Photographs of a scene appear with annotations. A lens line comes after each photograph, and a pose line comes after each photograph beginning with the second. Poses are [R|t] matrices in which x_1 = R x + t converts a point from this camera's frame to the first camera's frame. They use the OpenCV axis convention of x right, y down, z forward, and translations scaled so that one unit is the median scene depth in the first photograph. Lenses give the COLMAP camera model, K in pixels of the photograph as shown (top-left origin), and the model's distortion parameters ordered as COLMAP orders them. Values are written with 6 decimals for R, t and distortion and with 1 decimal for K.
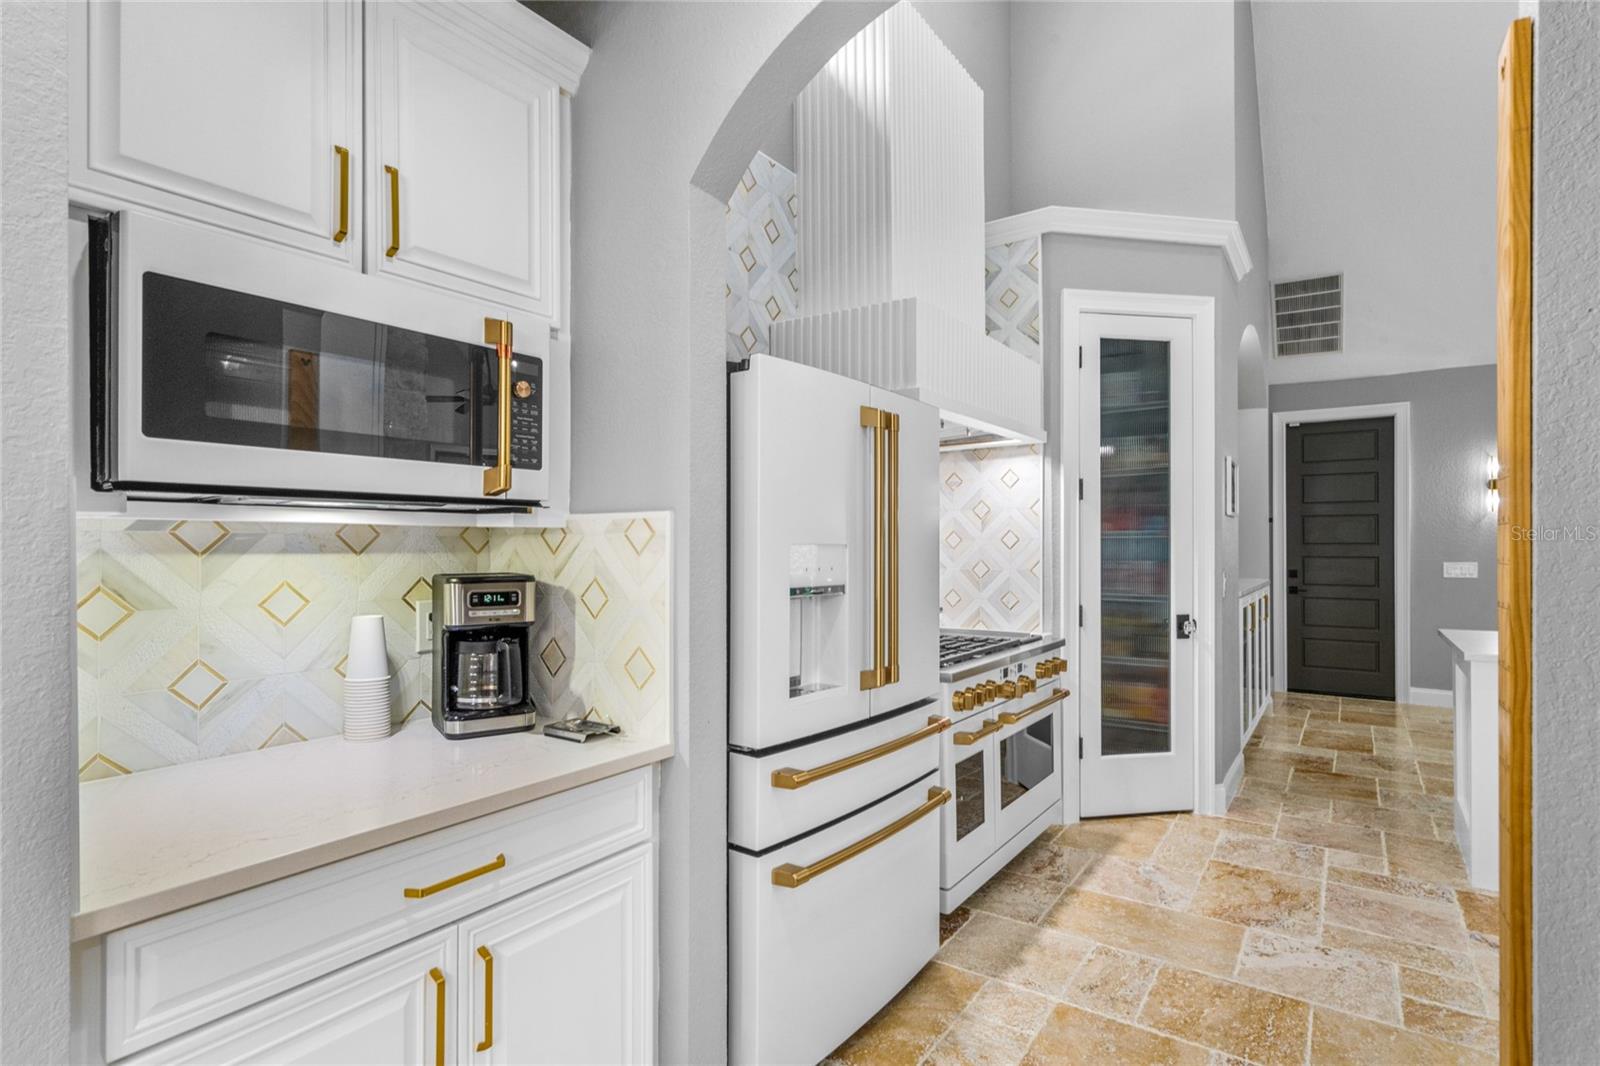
lens RADIAL K [[798.0, 0, 792.7], [0, 798.0, 538.6], [0, 0, 1]] dist [-0.000337, 0.001435]
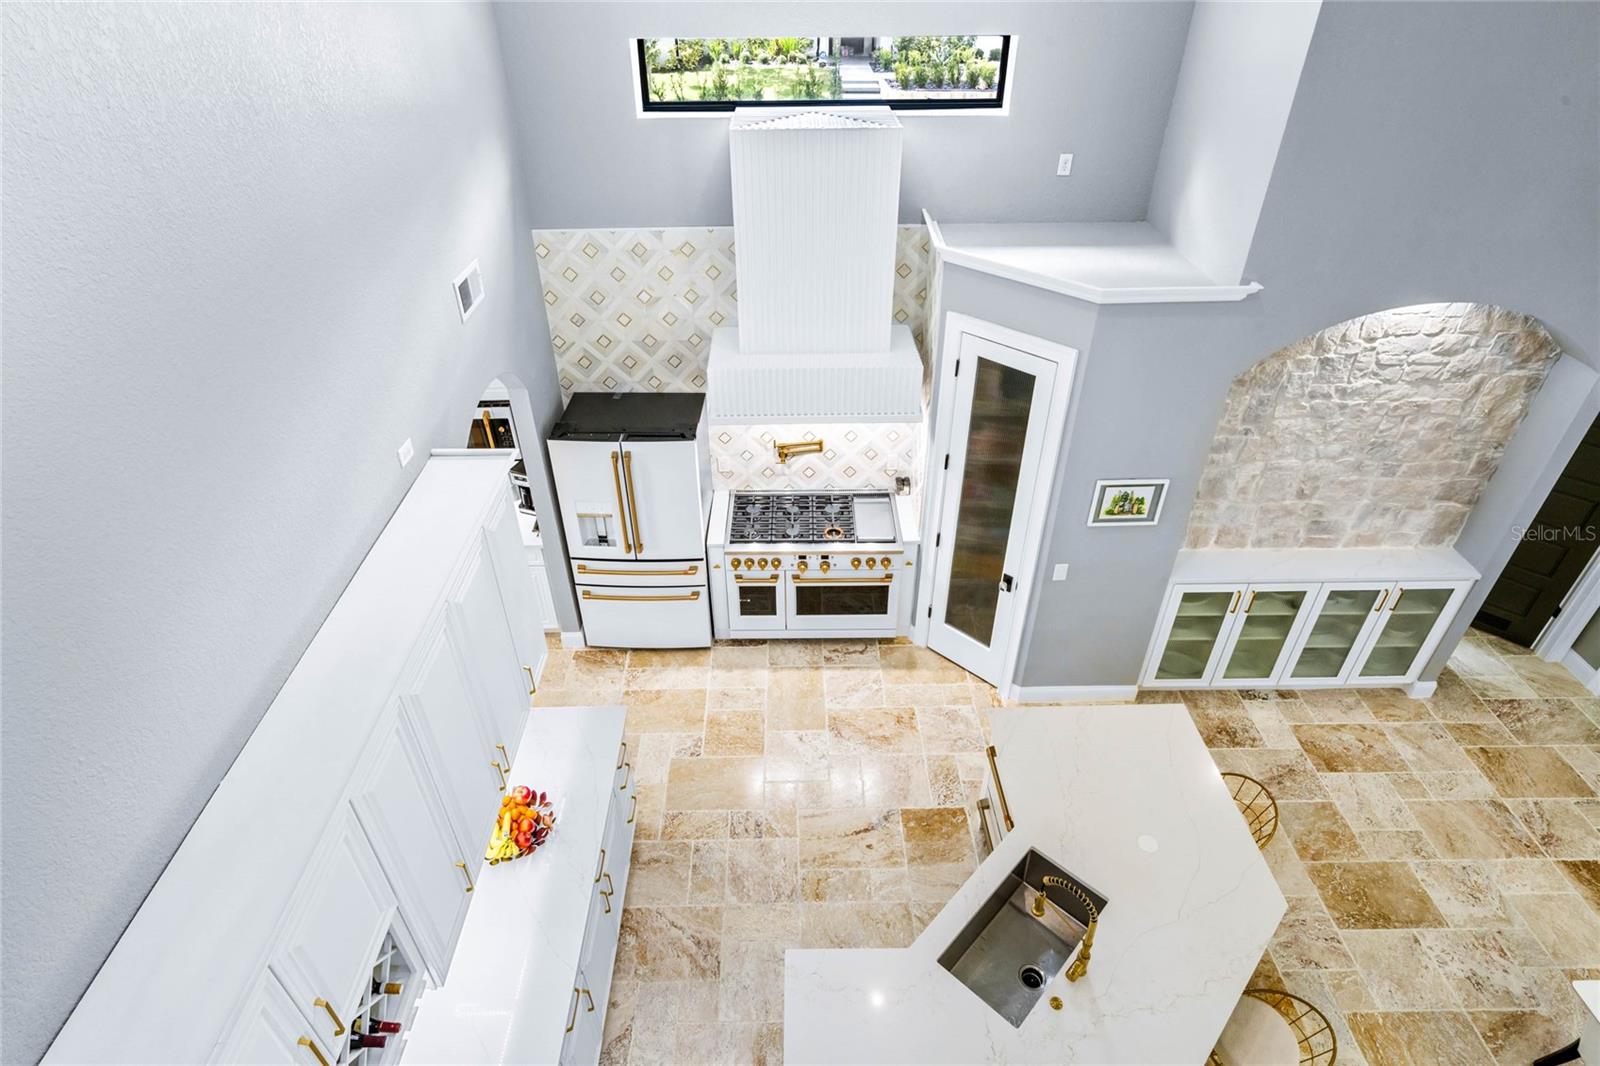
lens RADIAL K [[854.5, 0, 790.3], [0, 854.5, 530.8], [0, 0, 1]] dist [0.004841, -0.003156]
pose [[0.585129, 0.471270, -0.659946, 1.405230], [0.016580, 0.806681, 0.590754, -0.948305], [0.810771, -0.356609, 0.464199, 0.127058]]
